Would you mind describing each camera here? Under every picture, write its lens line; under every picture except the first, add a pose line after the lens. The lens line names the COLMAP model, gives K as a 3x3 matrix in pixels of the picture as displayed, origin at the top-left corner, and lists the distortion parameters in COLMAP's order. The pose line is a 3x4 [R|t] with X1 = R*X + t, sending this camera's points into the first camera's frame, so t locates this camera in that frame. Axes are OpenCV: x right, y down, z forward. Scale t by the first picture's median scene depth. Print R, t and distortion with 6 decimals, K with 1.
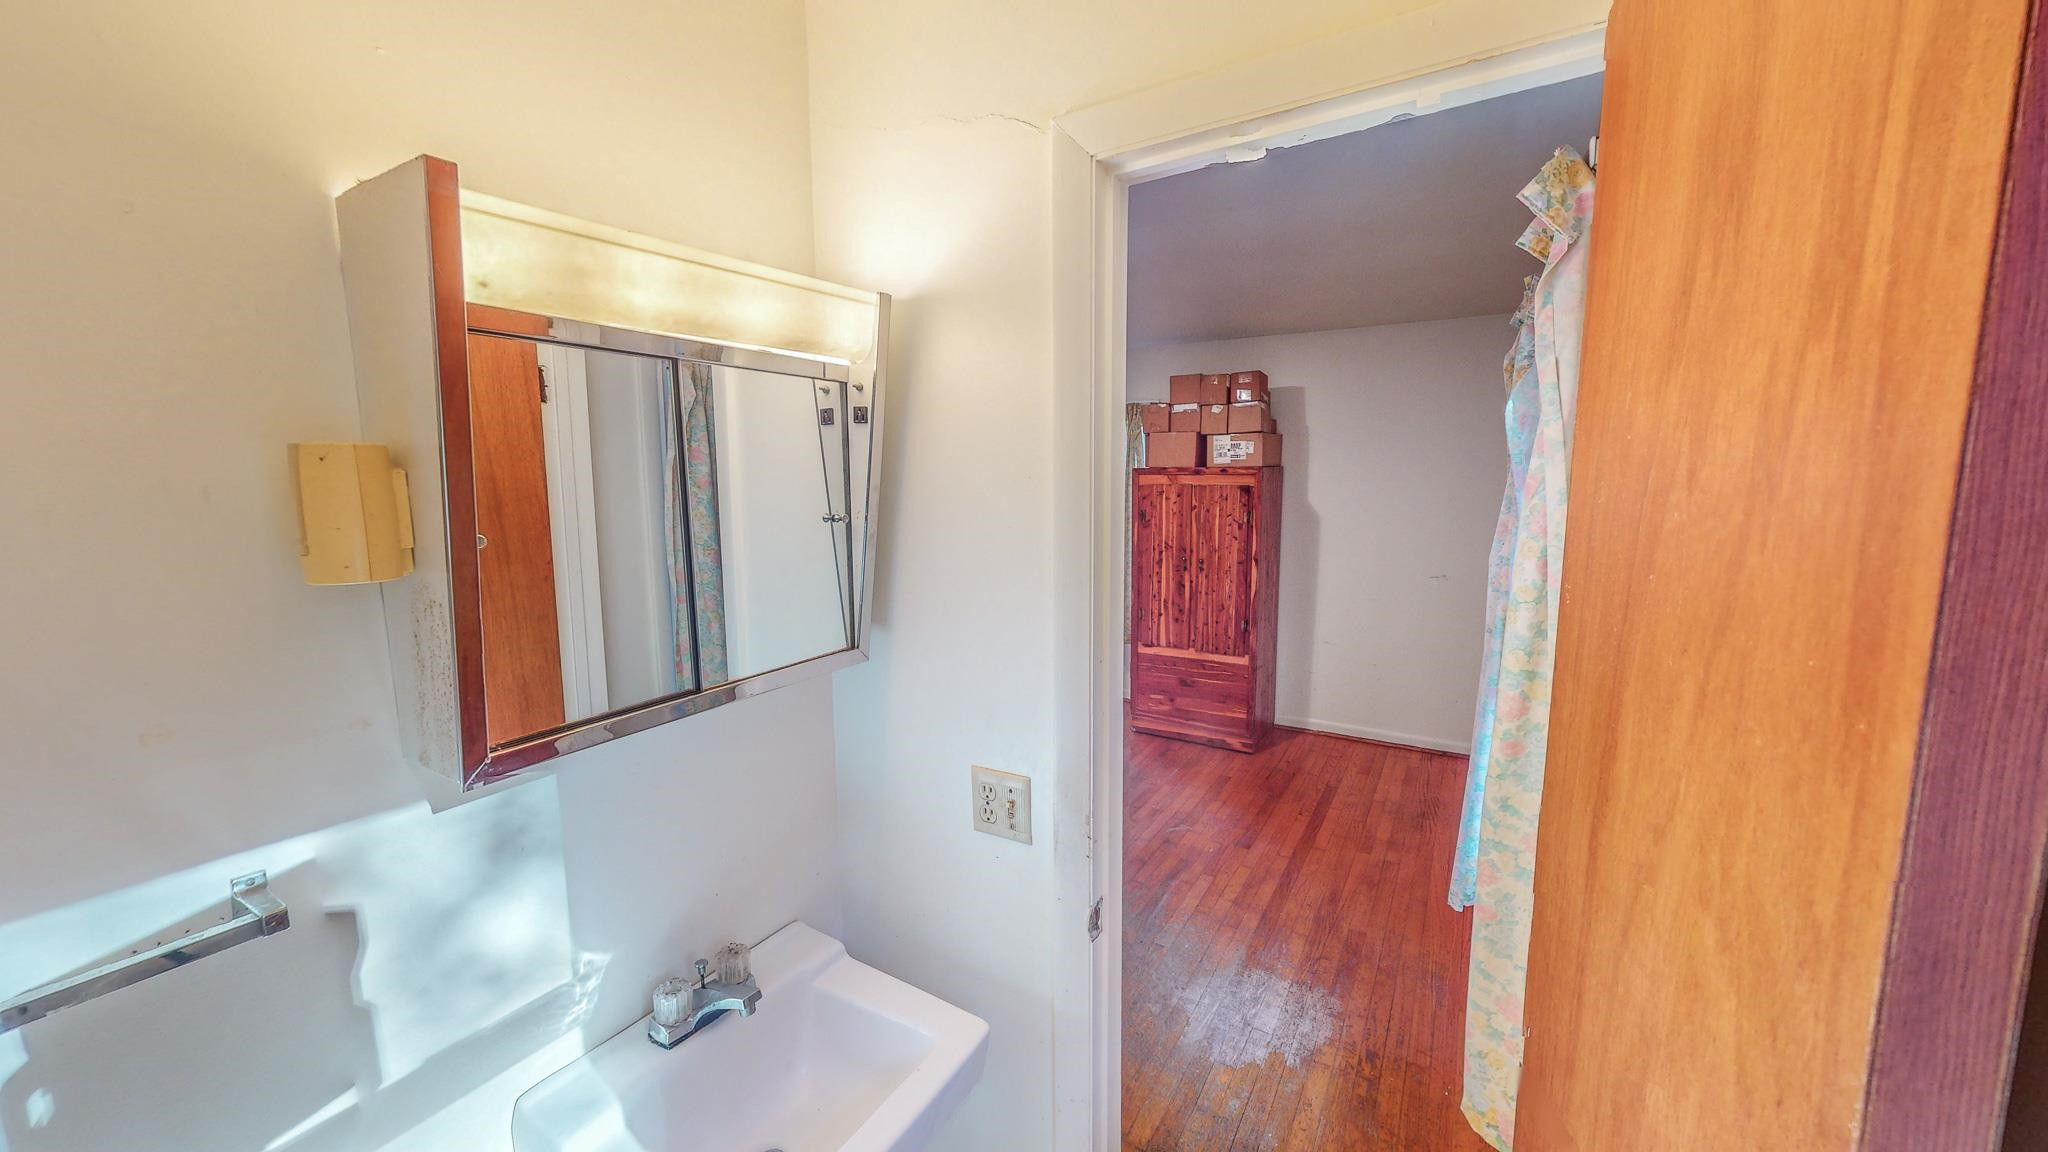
lens RADIAL K [[751.4, 0, 1017.6], [0, 751.4, 575.3], [0, 0, 1]] dist [-0.000946, -0.000166]
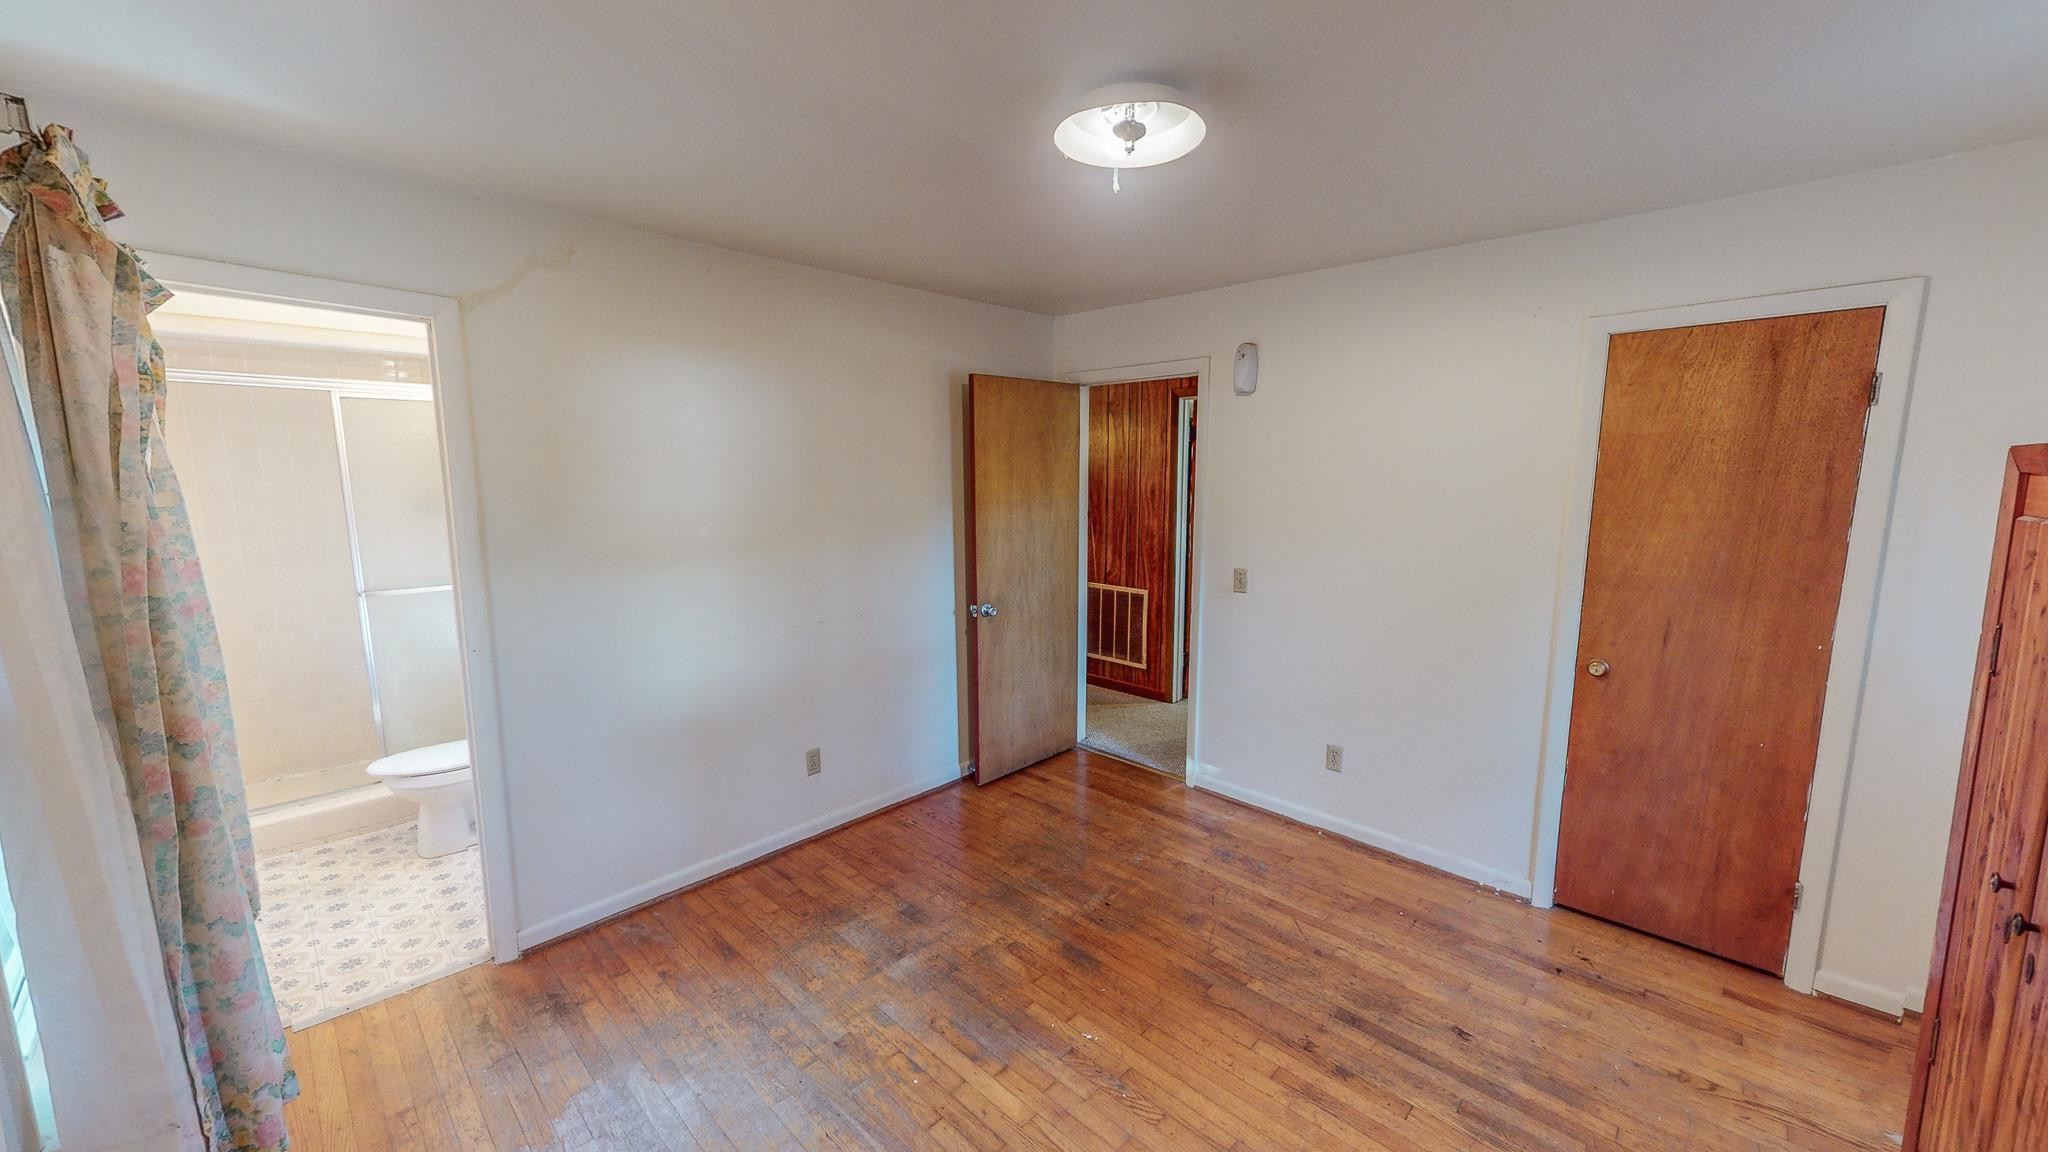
lens RADIAL K [[751.4, 0, 1017.6], [0, 751.4, 575.3], [0, 0, 1]] dist [-0.000946, -0.000166]
pose [[-0.217071, 0.133996, -0.966915, 0.472398], [-0.134049, 0.977058, 0.165495, -0.101292], [0.966908, 0.165538, -0.194129, 0.770008]]
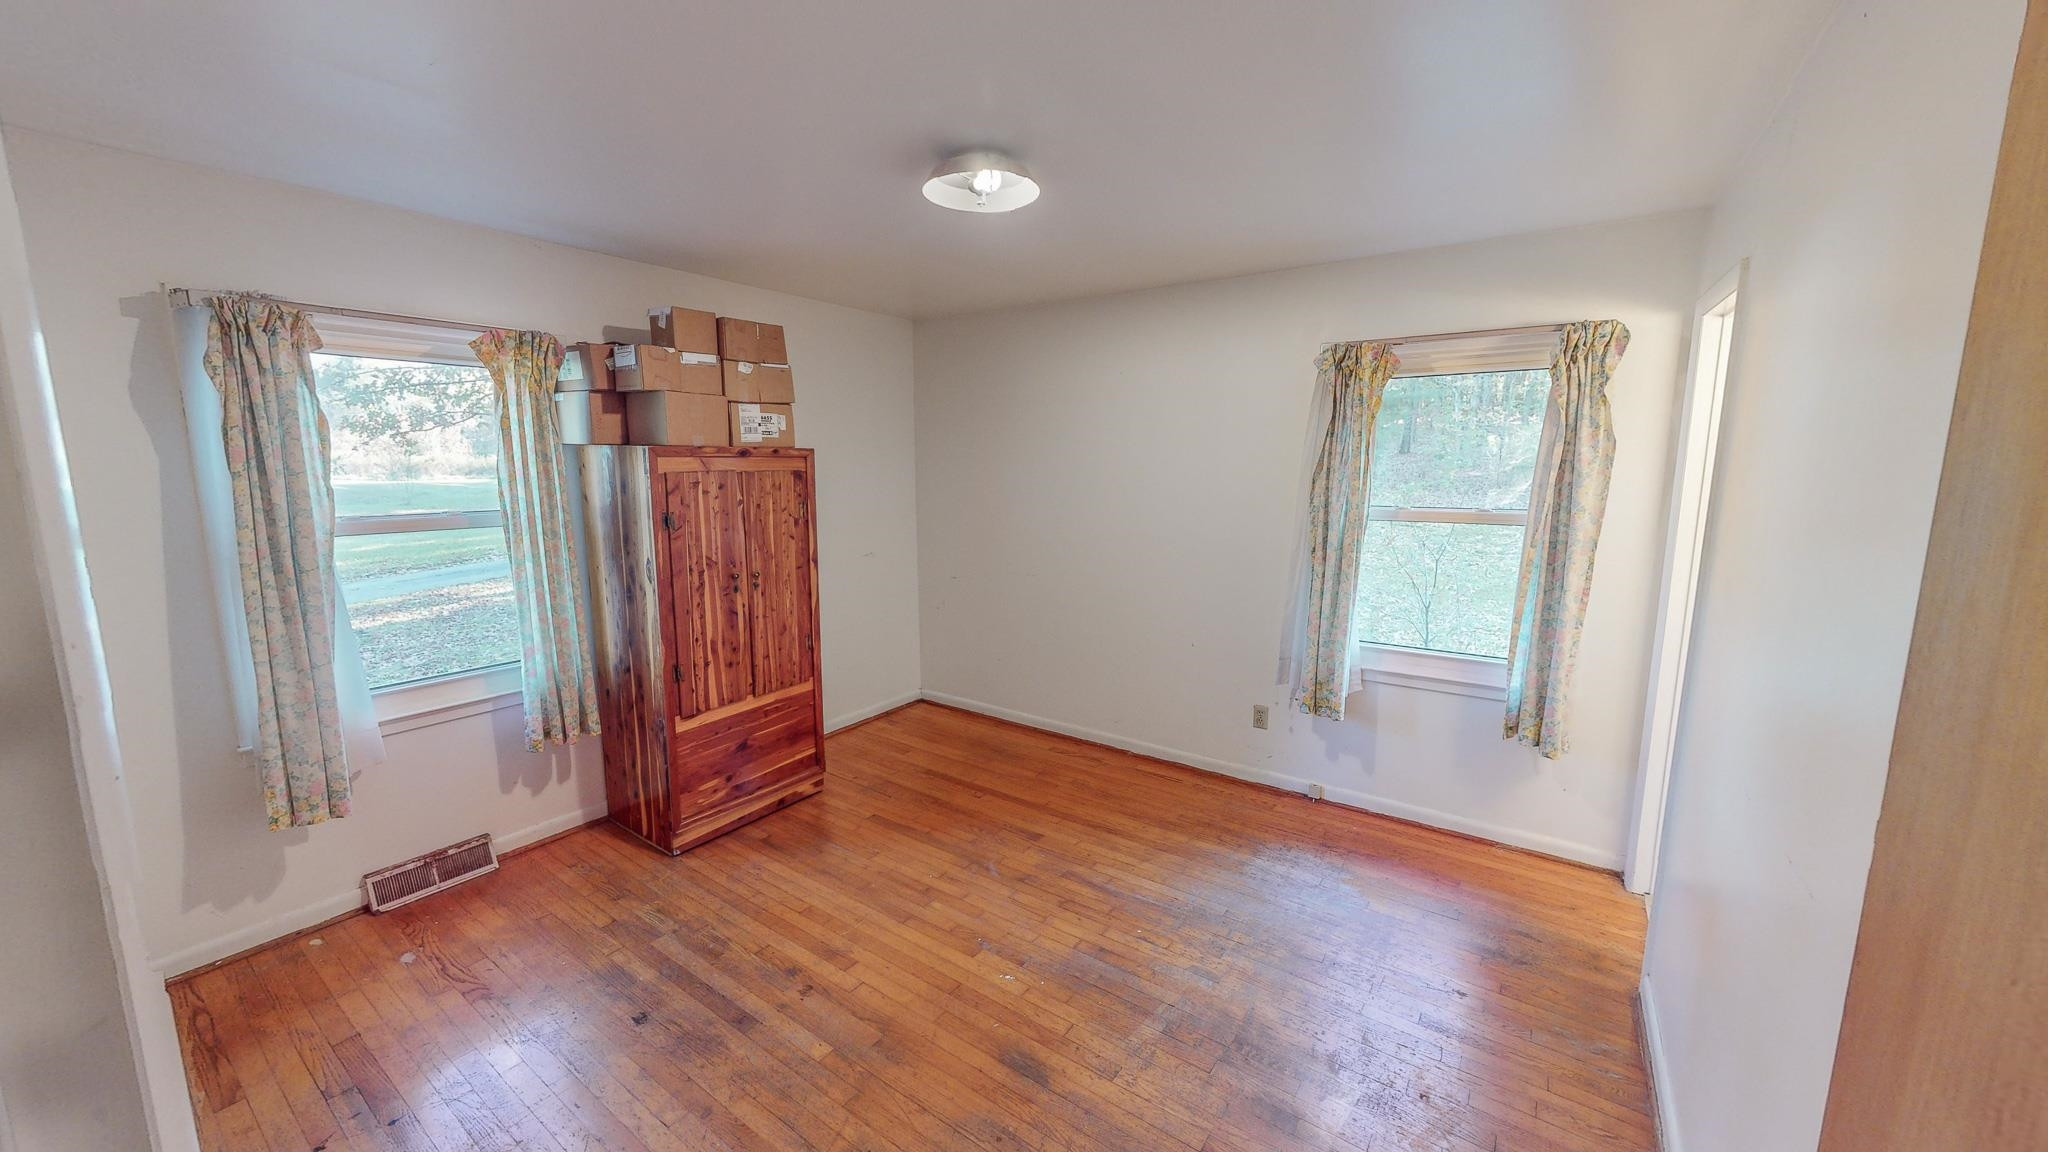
lens RADIAL K [[751.4, 0, 1017.6], [0, 751.4, 575.3], [0, 0, 1]] dist [-0.000946, -0.000166]
pose [[0.068469, -0.152024, 0.986002, -0.463332], [0.137713, 0.980301, 0.141582, -0.086819], [-0.988103, 0.126091, 0.088056, 0.678968]]
